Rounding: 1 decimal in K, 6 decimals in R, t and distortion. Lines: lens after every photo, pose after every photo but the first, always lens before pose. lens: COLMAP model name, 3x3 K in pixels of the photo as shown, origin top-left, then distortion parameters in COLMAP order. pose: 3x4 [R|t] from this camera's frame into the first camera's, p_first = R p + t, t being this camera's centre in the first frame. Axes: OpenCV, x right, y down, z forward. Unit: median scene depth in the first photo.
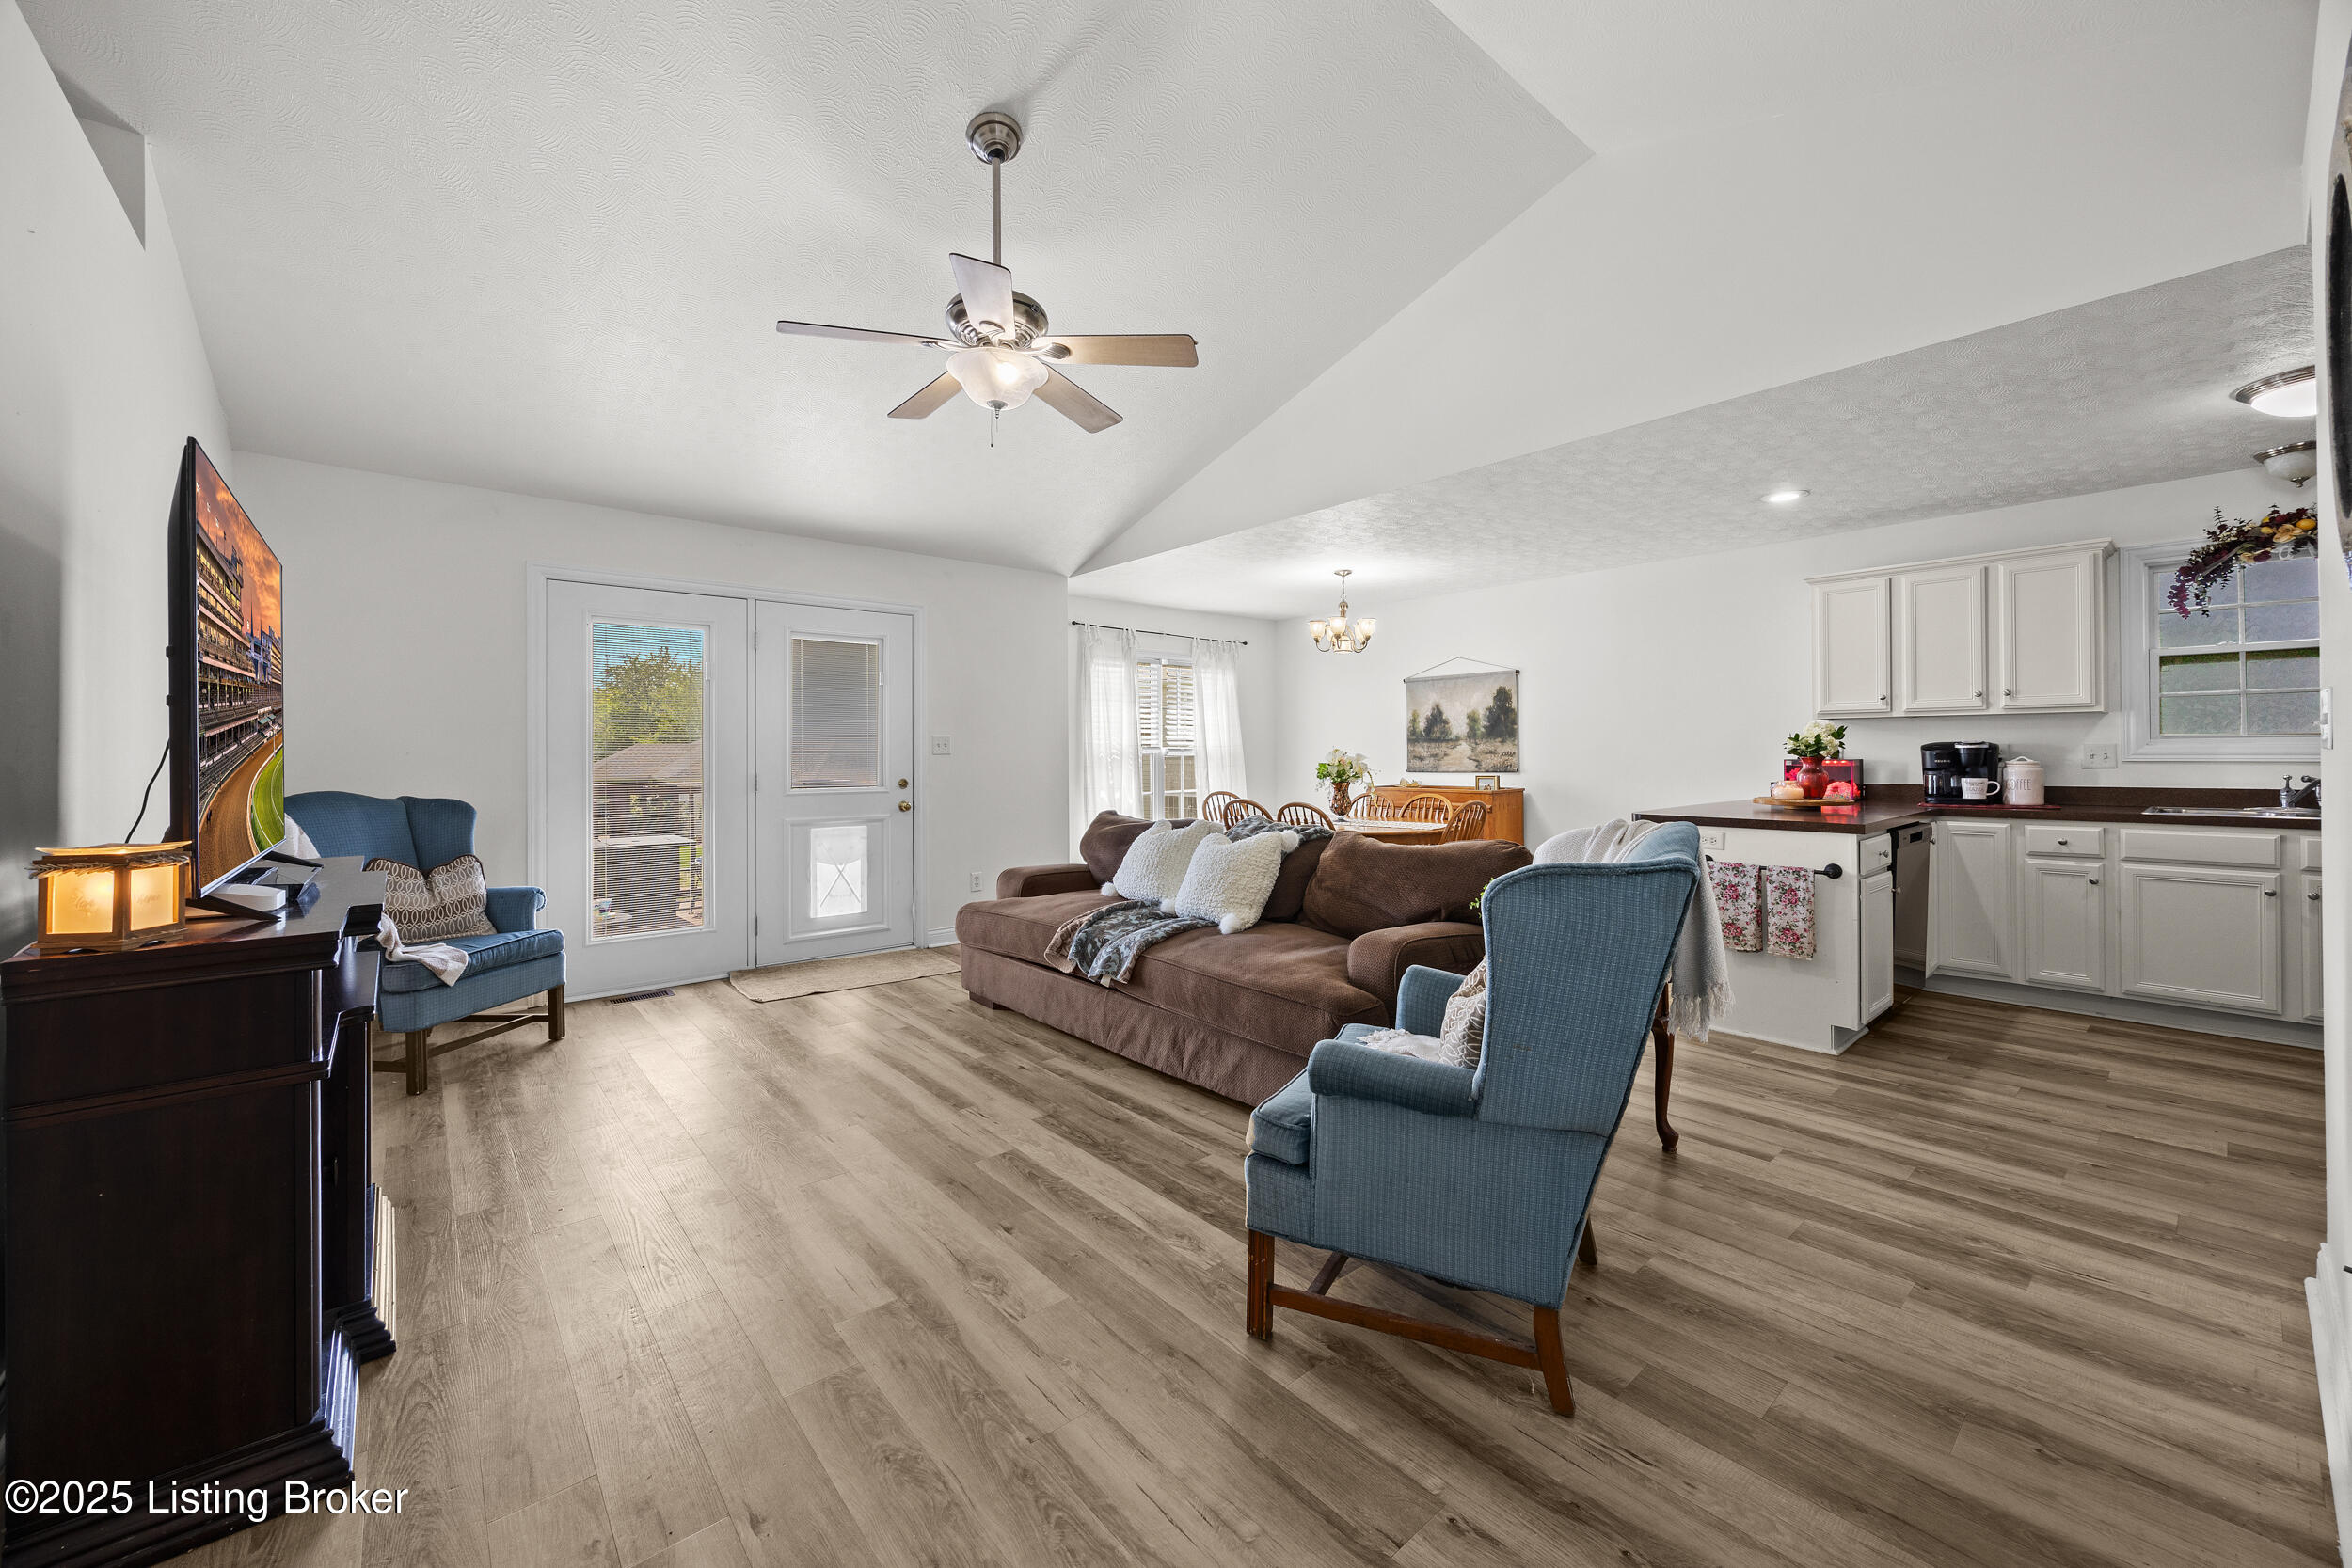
lens RADIAL K [[895.7, 0, 1249.9], [0, 895.7, 745.2], [0, 0, 1]] dist [-0.004761, 0.000213]
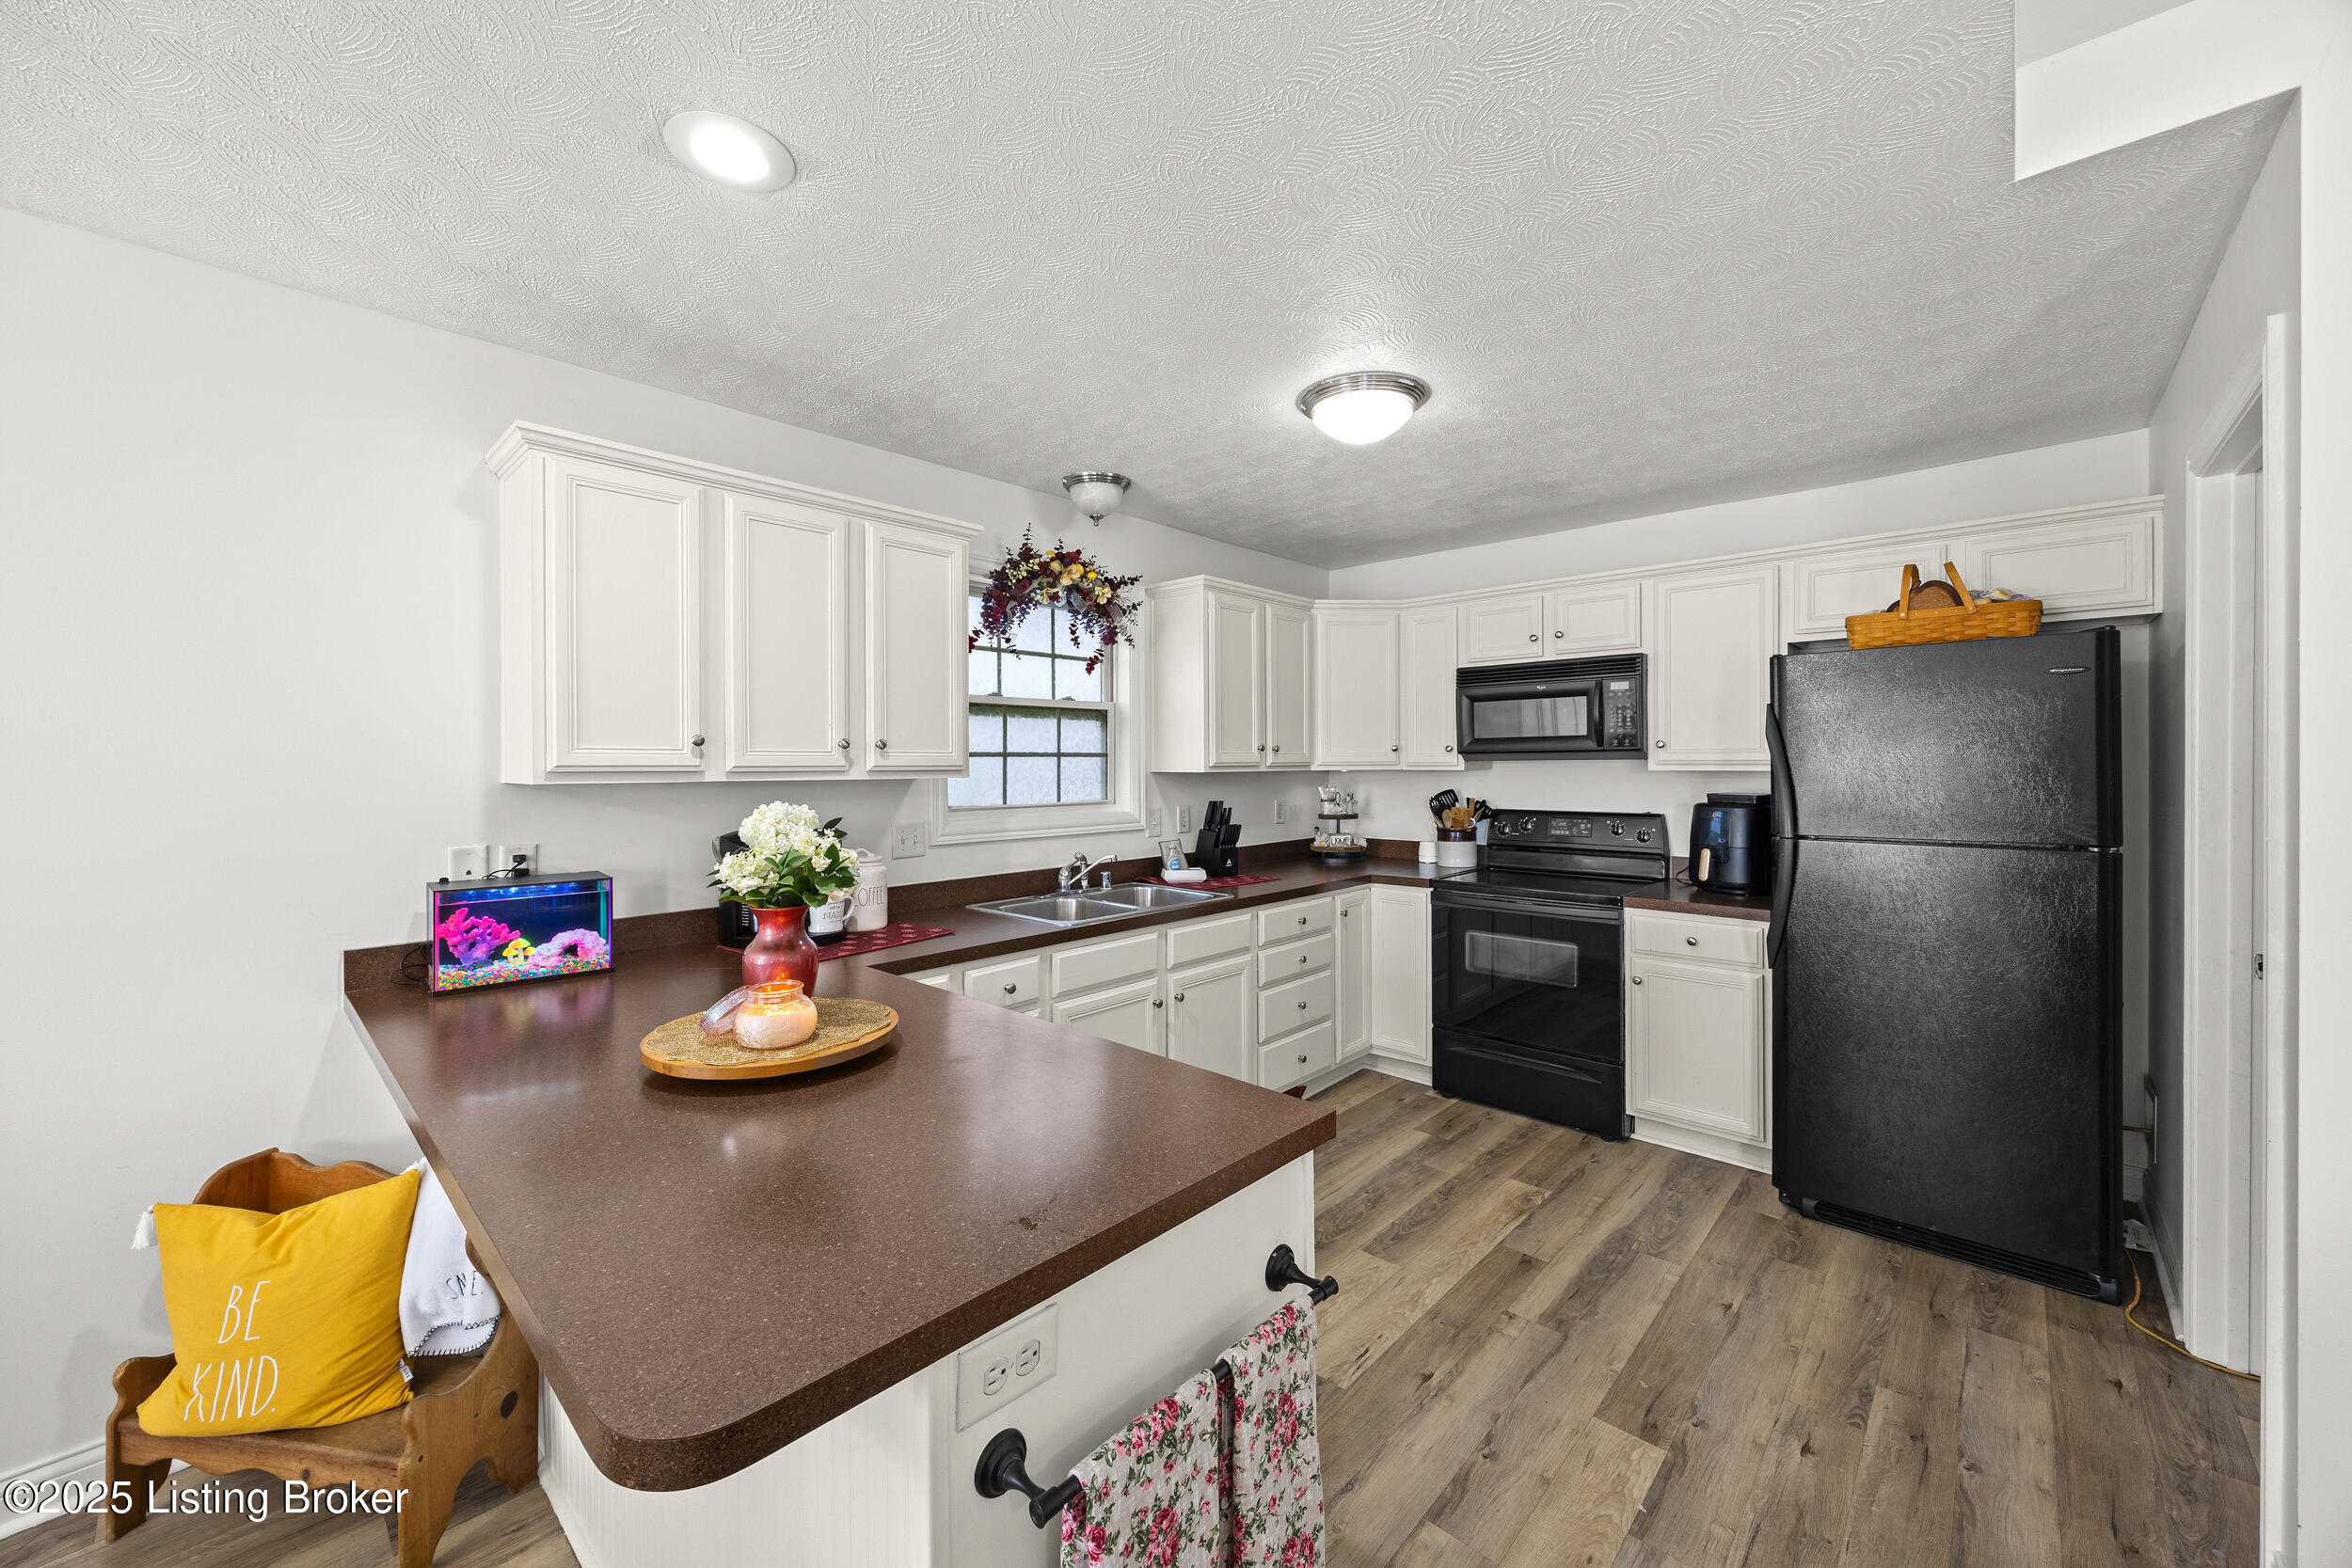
lens RADIAL K [[895.7, 0, 1085.1], [0, 895.7, 775.1], [0, 0, 1]] dist [-0.004761, 0.000213]
pose [[-0.045411, -0.011708, 0.998900, 0.251601], [-0.005104, 0.999921, 0.011488, -0.046143], [-0.998955, -0.004577, -0.045467, 0.891281]]
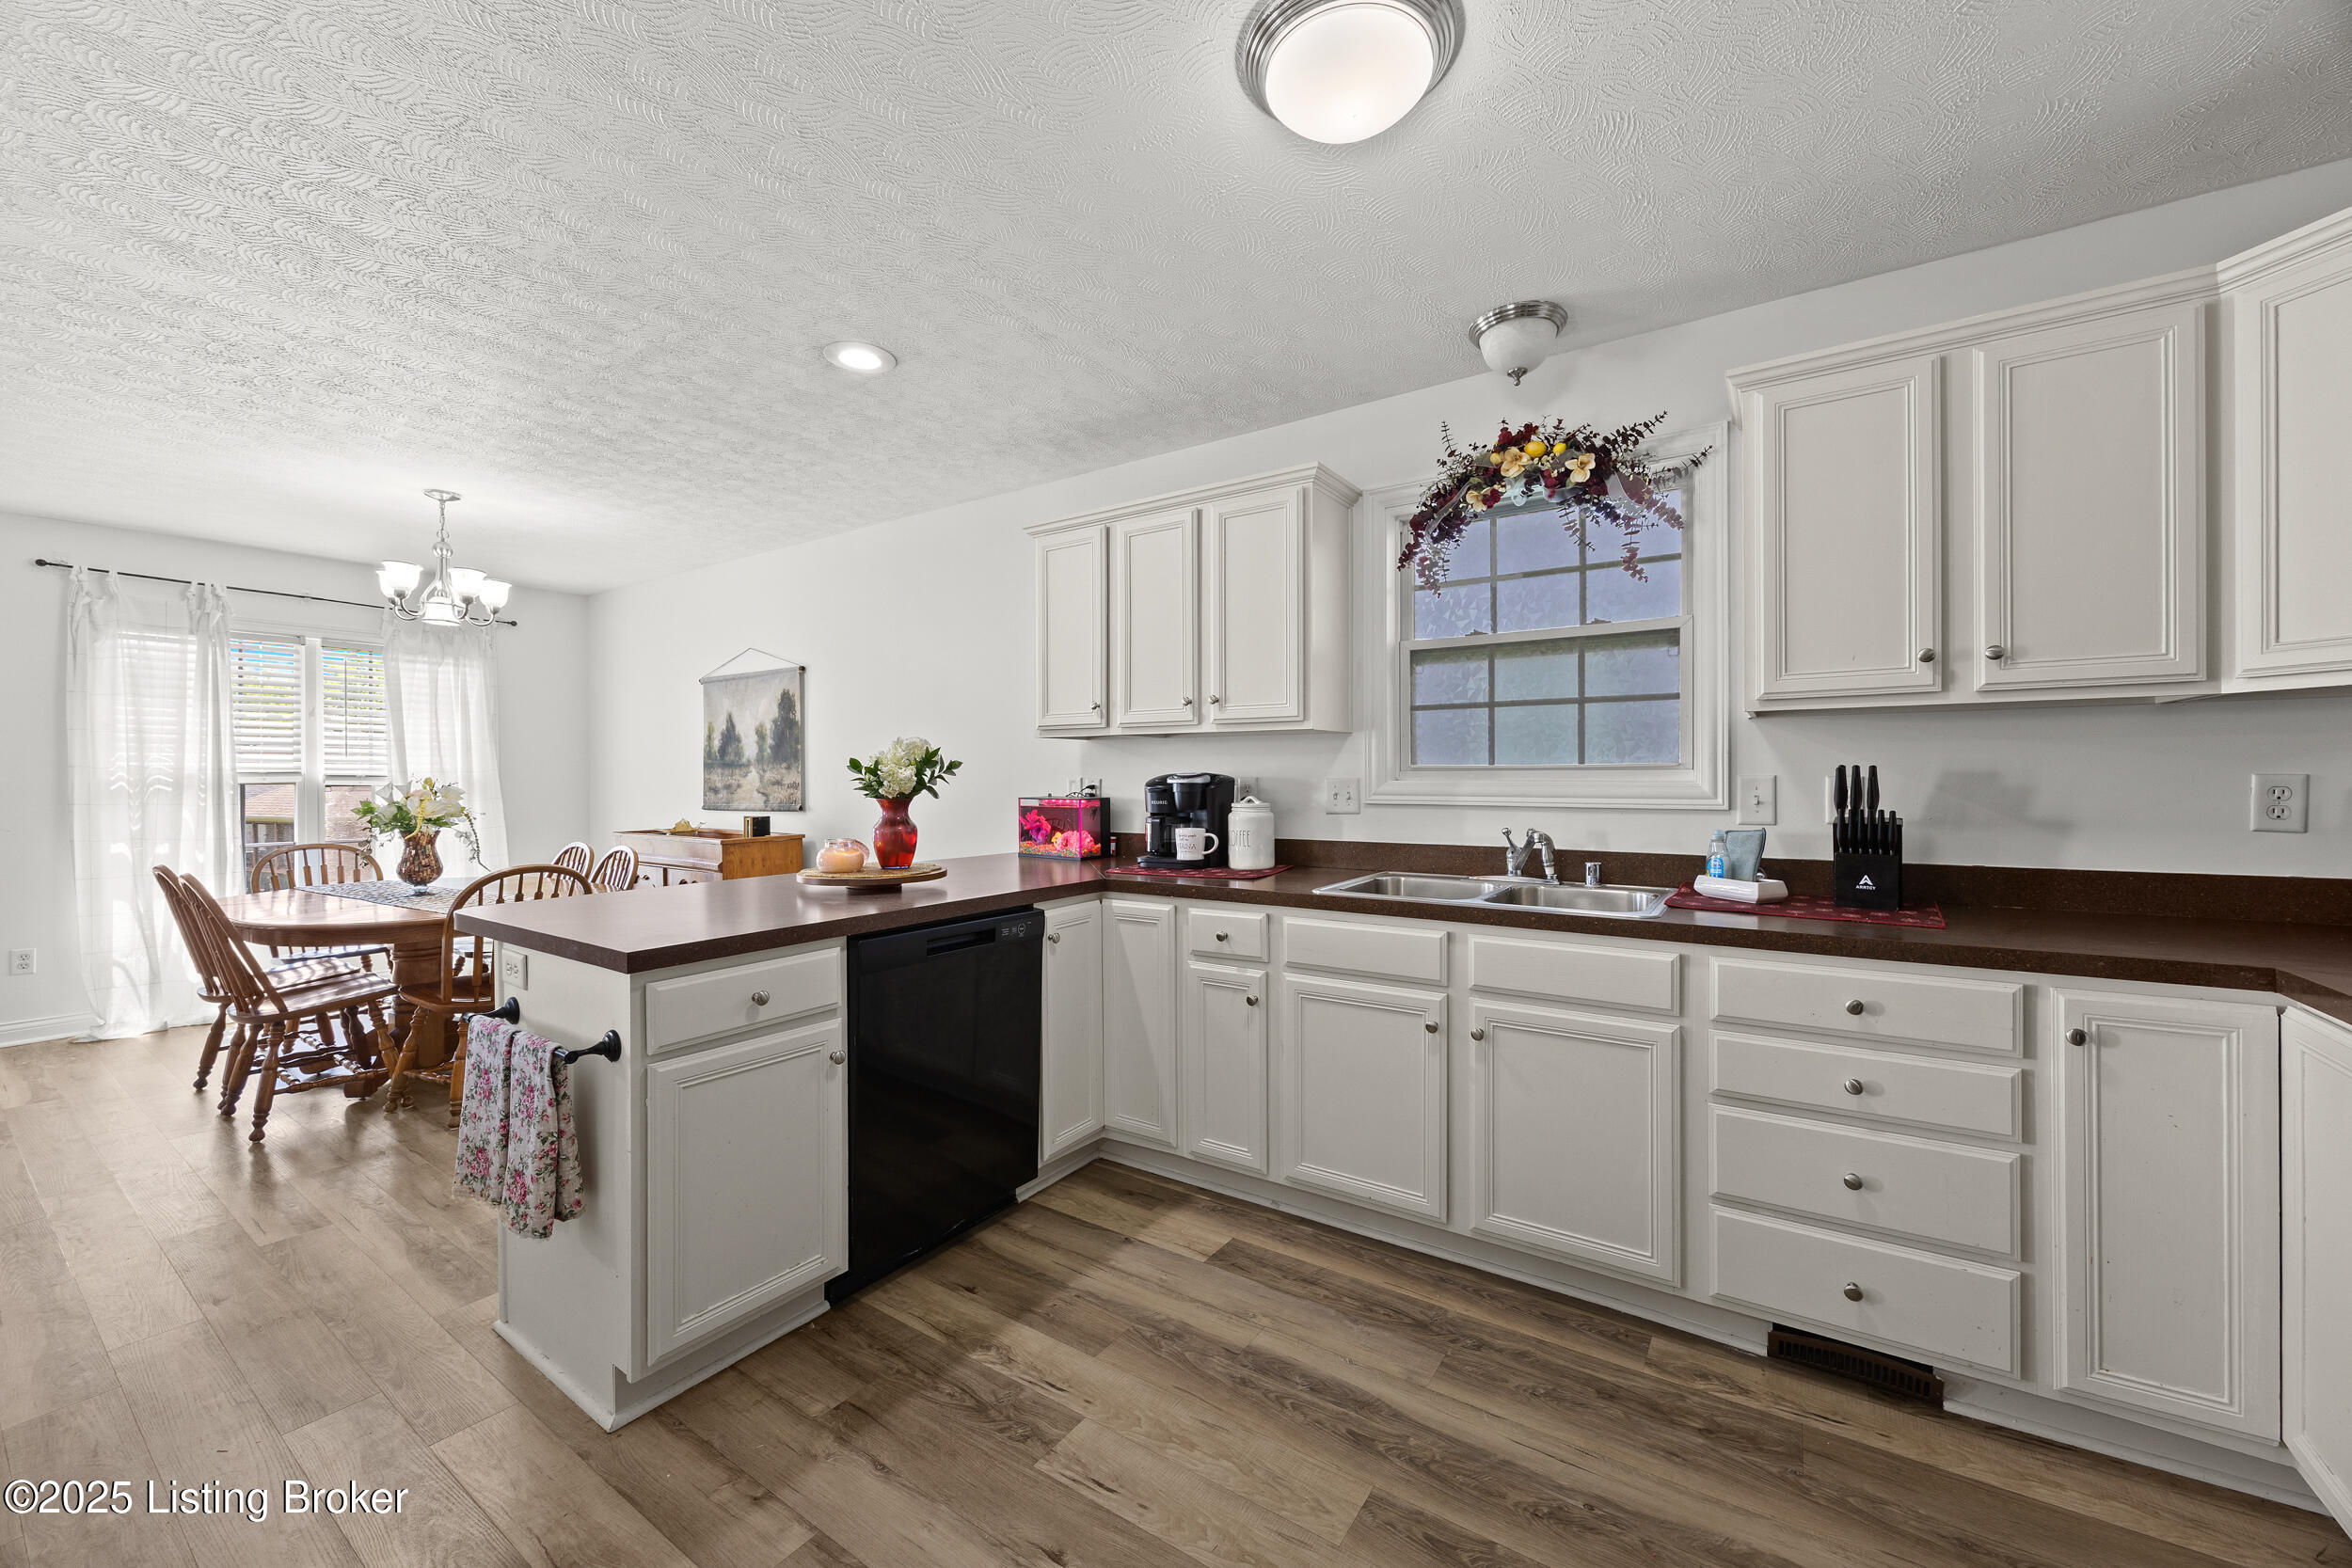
lens RADIAL K [[895.7, 0, 1247.9], [0, 895.7, 775.1], [0, 0, 1]] dist [-0.004761, 0.000213]
pose [[0.959866, 0.001326, 0.280457, 0.686960], [-0.003790, 0.999959, 0.008243, -0.008555], [-0.280435, -0.008975, 0.959831, 0.361364]]
